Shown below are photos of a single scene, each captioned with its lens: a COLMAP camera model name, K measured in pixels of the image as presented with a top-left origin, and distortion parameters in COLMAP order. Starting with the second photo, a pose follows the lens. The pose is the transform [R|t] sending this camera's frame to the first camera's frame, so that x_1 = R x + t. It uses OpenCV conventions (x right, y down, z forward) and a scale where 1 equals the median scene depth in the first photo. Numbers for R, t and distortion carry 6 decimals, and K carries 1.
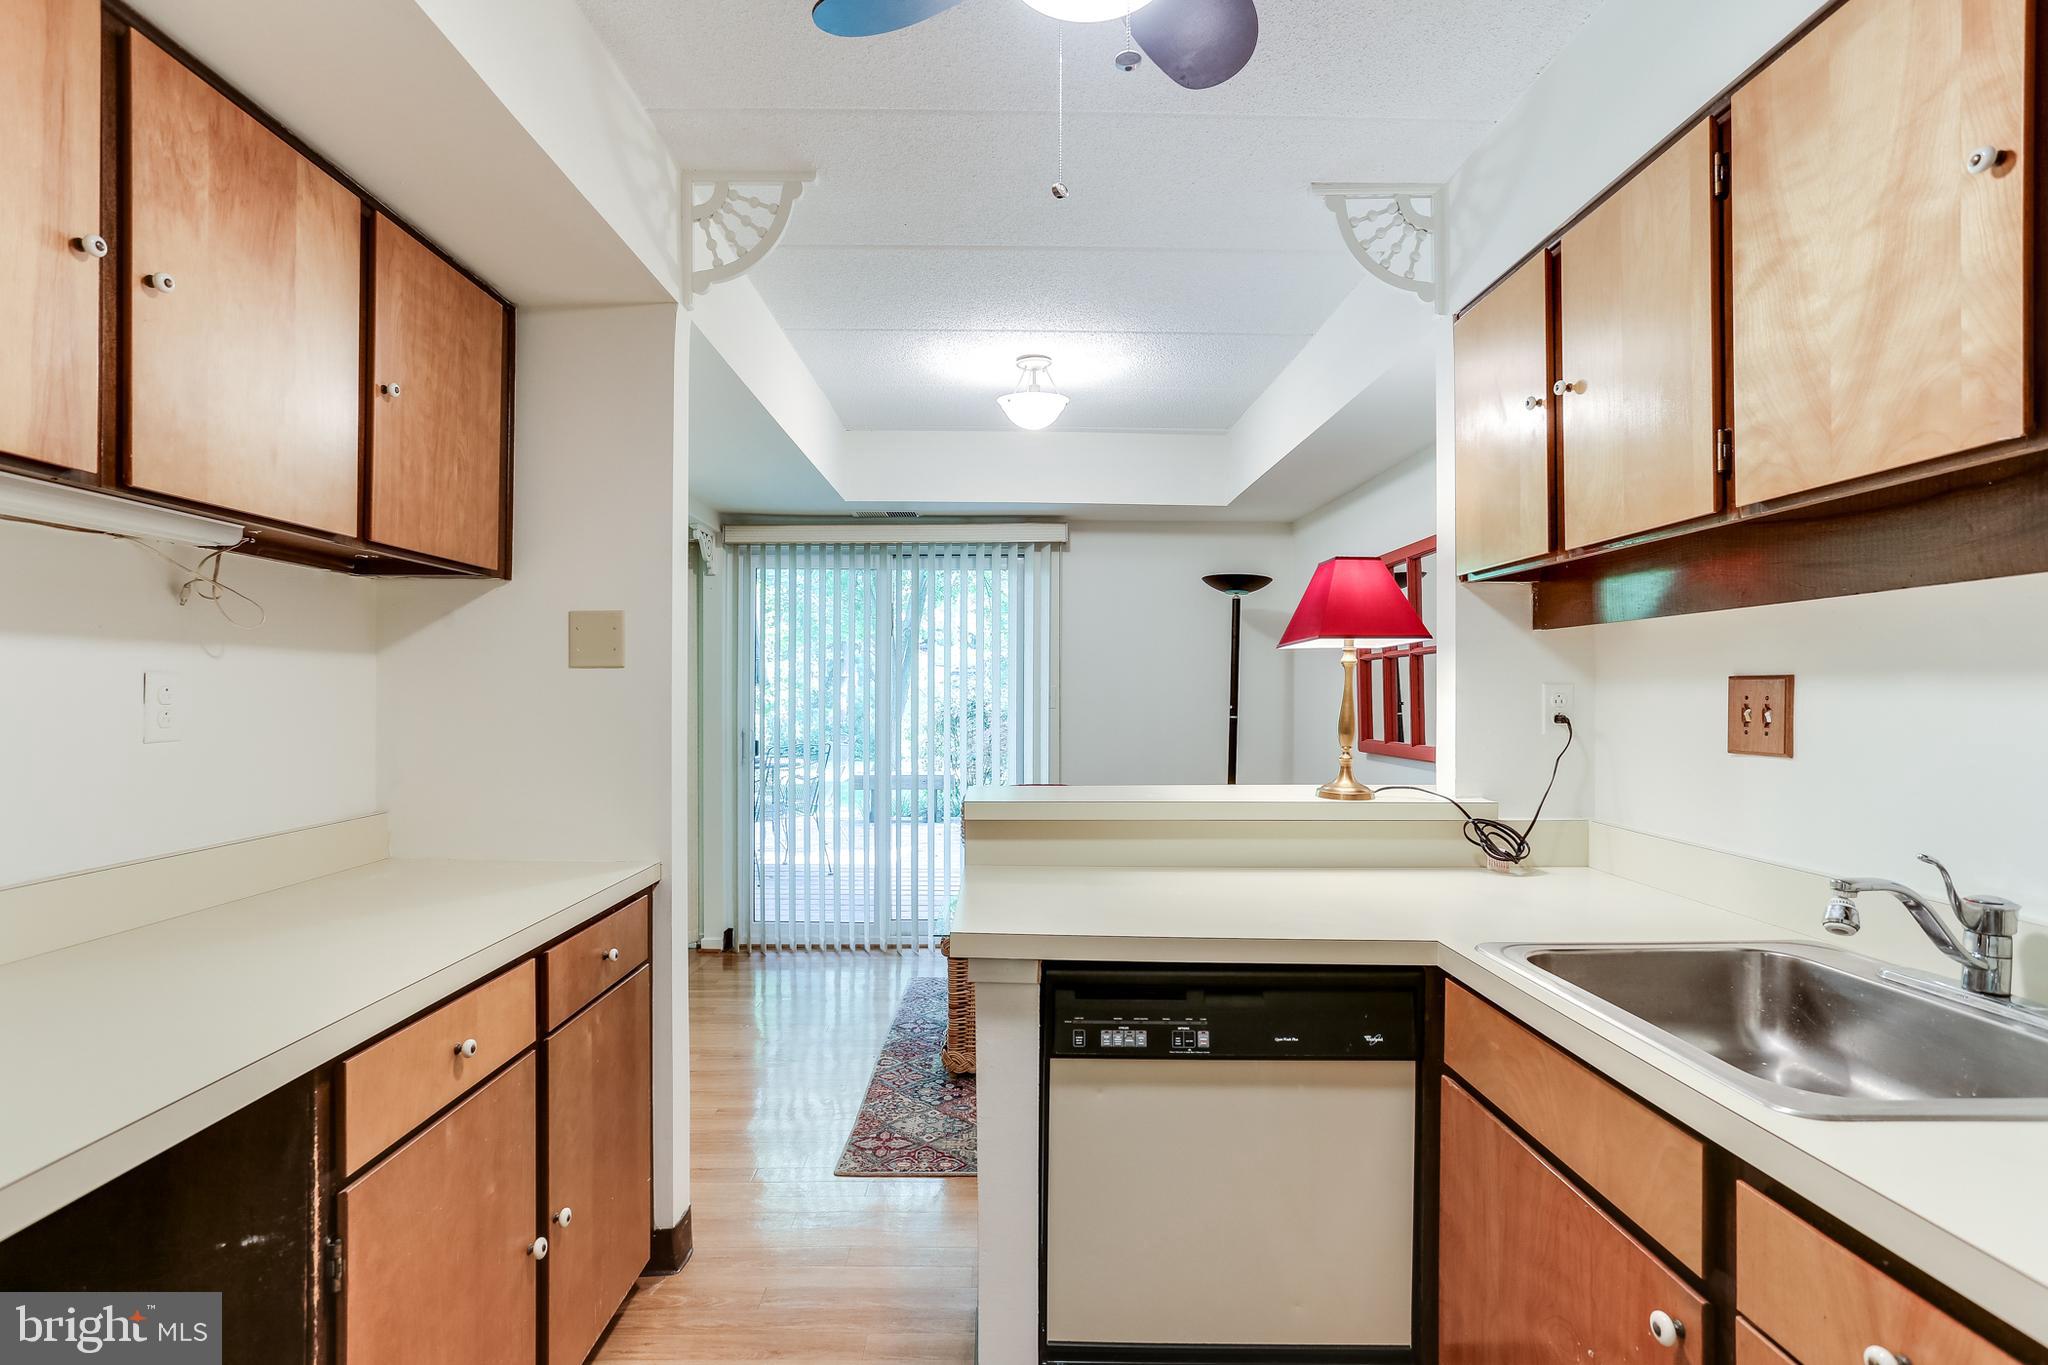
lens RADIAL K [[995.0, 0, 1013.4], [0, 995.0, 696.8], [0, 0, 1]] dist [-0.040110, 0.017962]
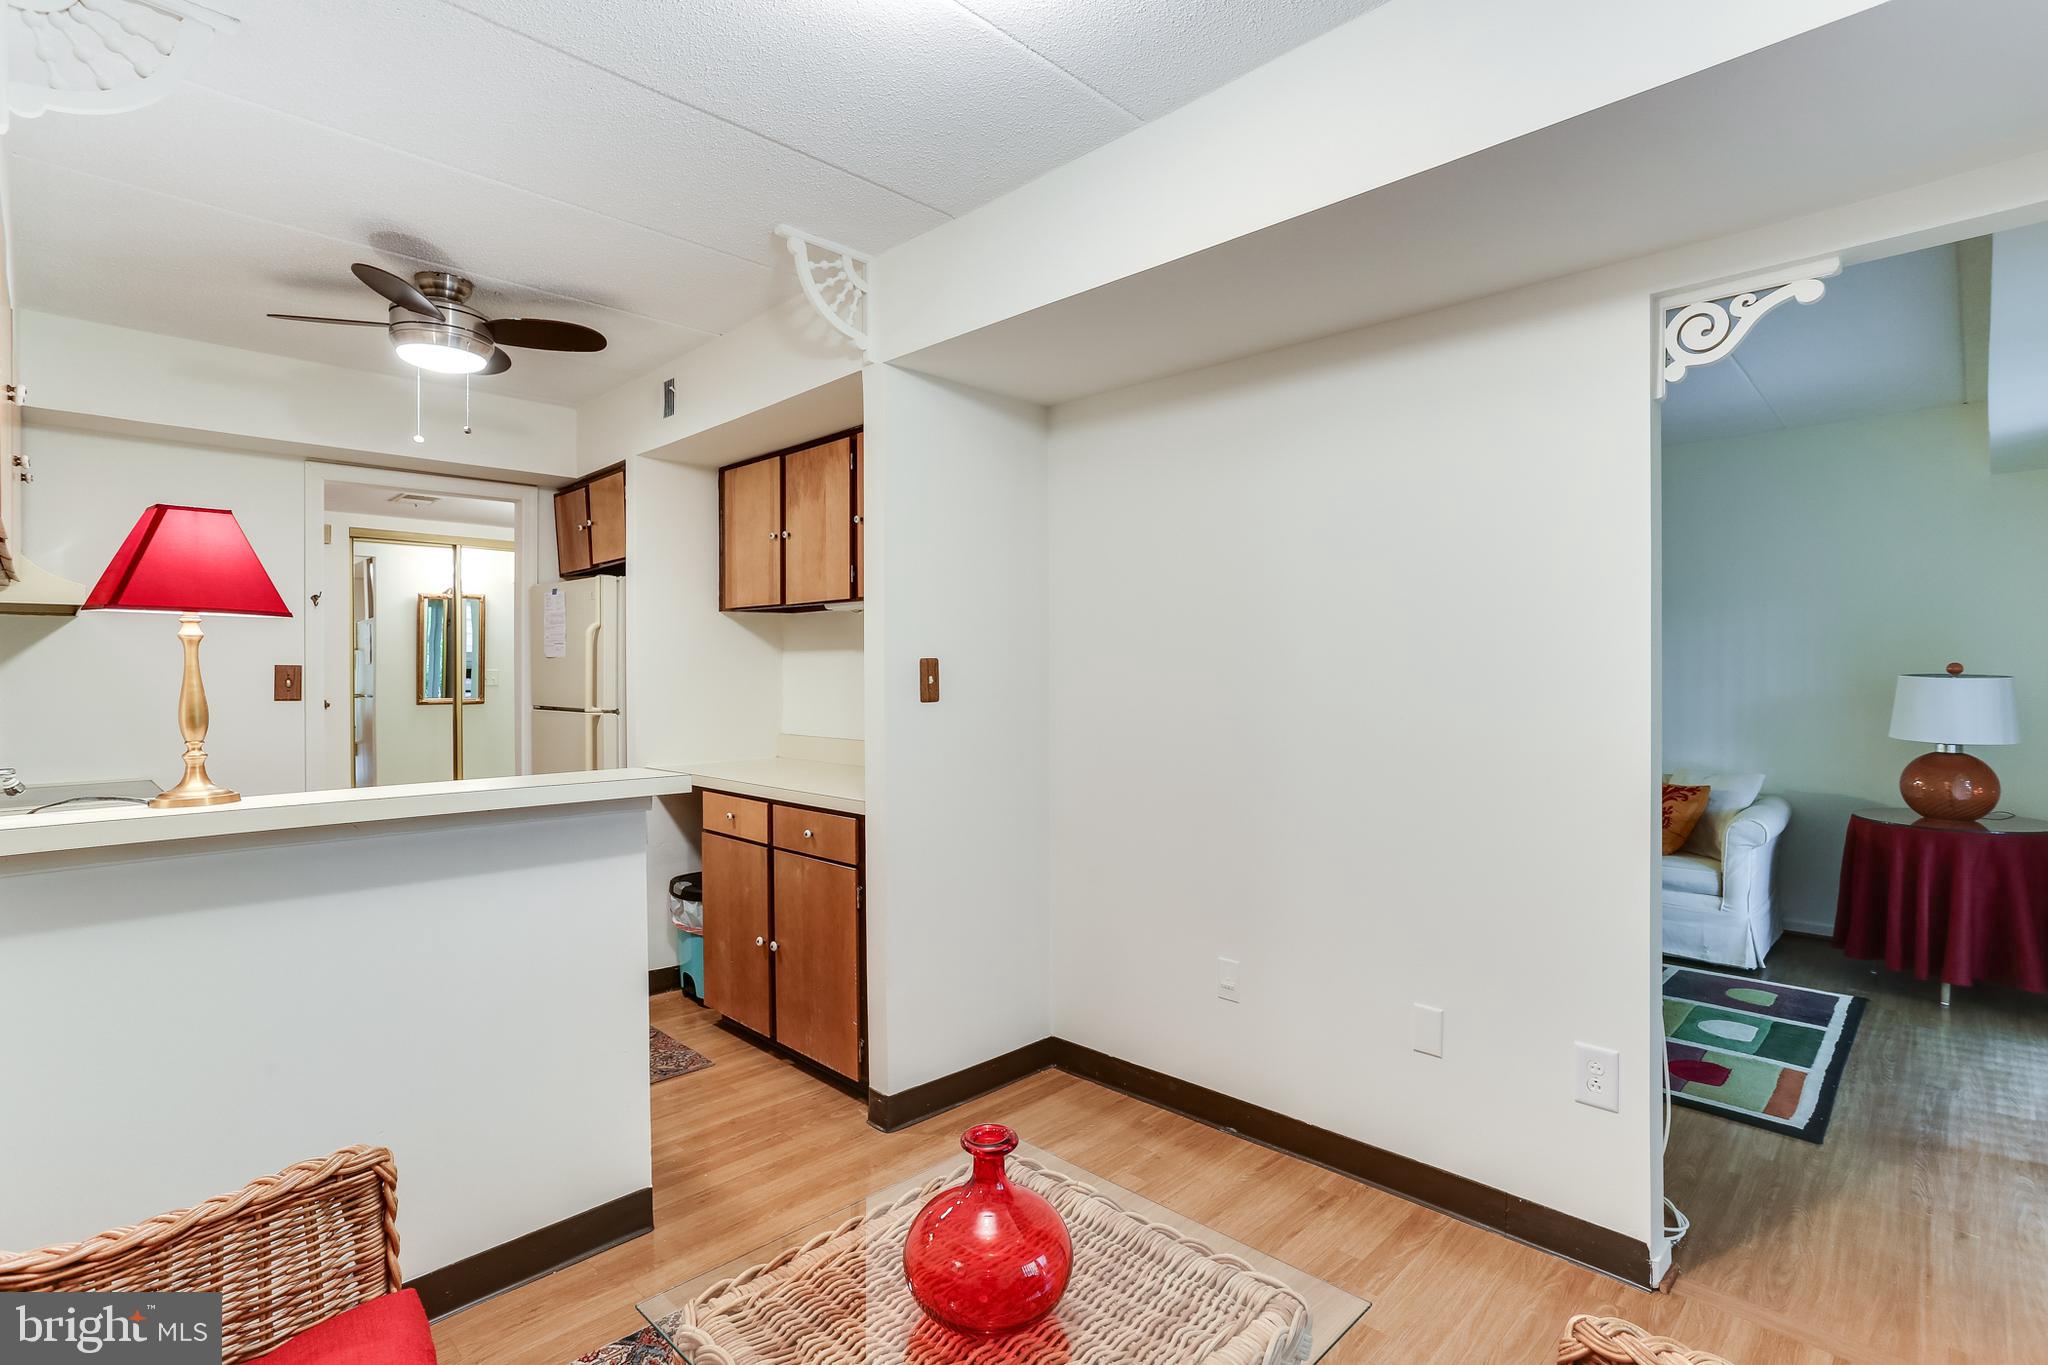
lens RADIAL K [[995.0, 0, 1017.0], [0, 995.0, 672.7], [0, 0, 1]] dist [-0.040110, 0.017962]
pose [[-0.716971, 0.002620, -0.697098, 0.499734], [-0.002322, 0.999978, 0.006146, -0.014121], [0.697099, 0.006025, -0.716950, 2.472239]]
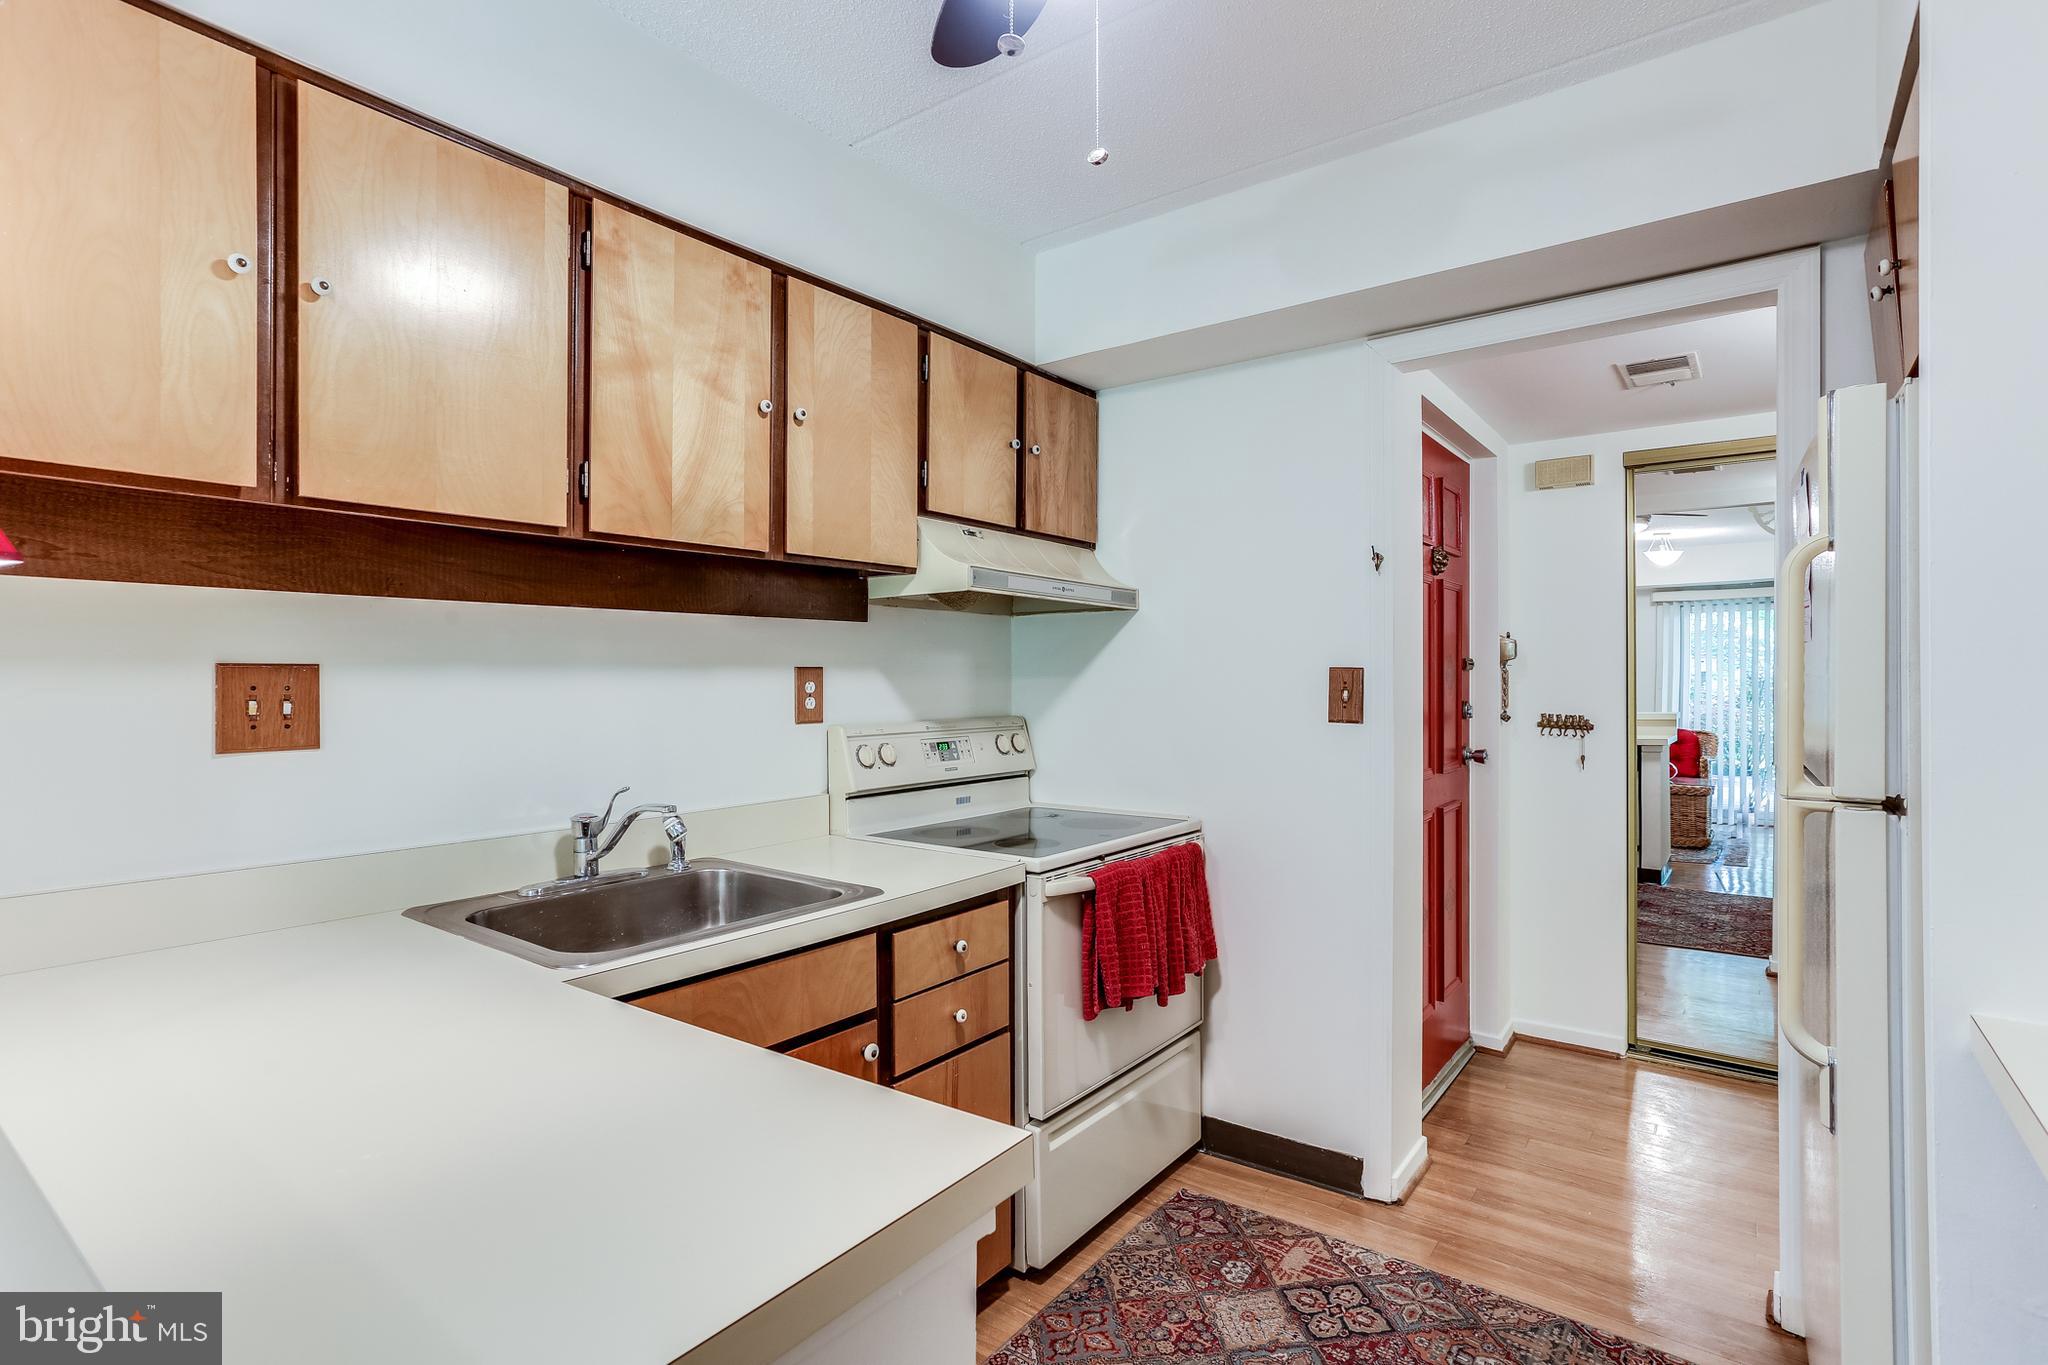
lens RADIAL K [[995.0, 0, 1007.0], [0, 995.0, 675.7], [0, 0, 1]] dist [-0.040110, 0.017962]
pose [[-0.784719, 0.000637, 0.619851, -0.327532], [0.005187, 0.999971, 0.005540, -0.012088], [-0.619829, 0.007562, -0.784700, 1.216382]]
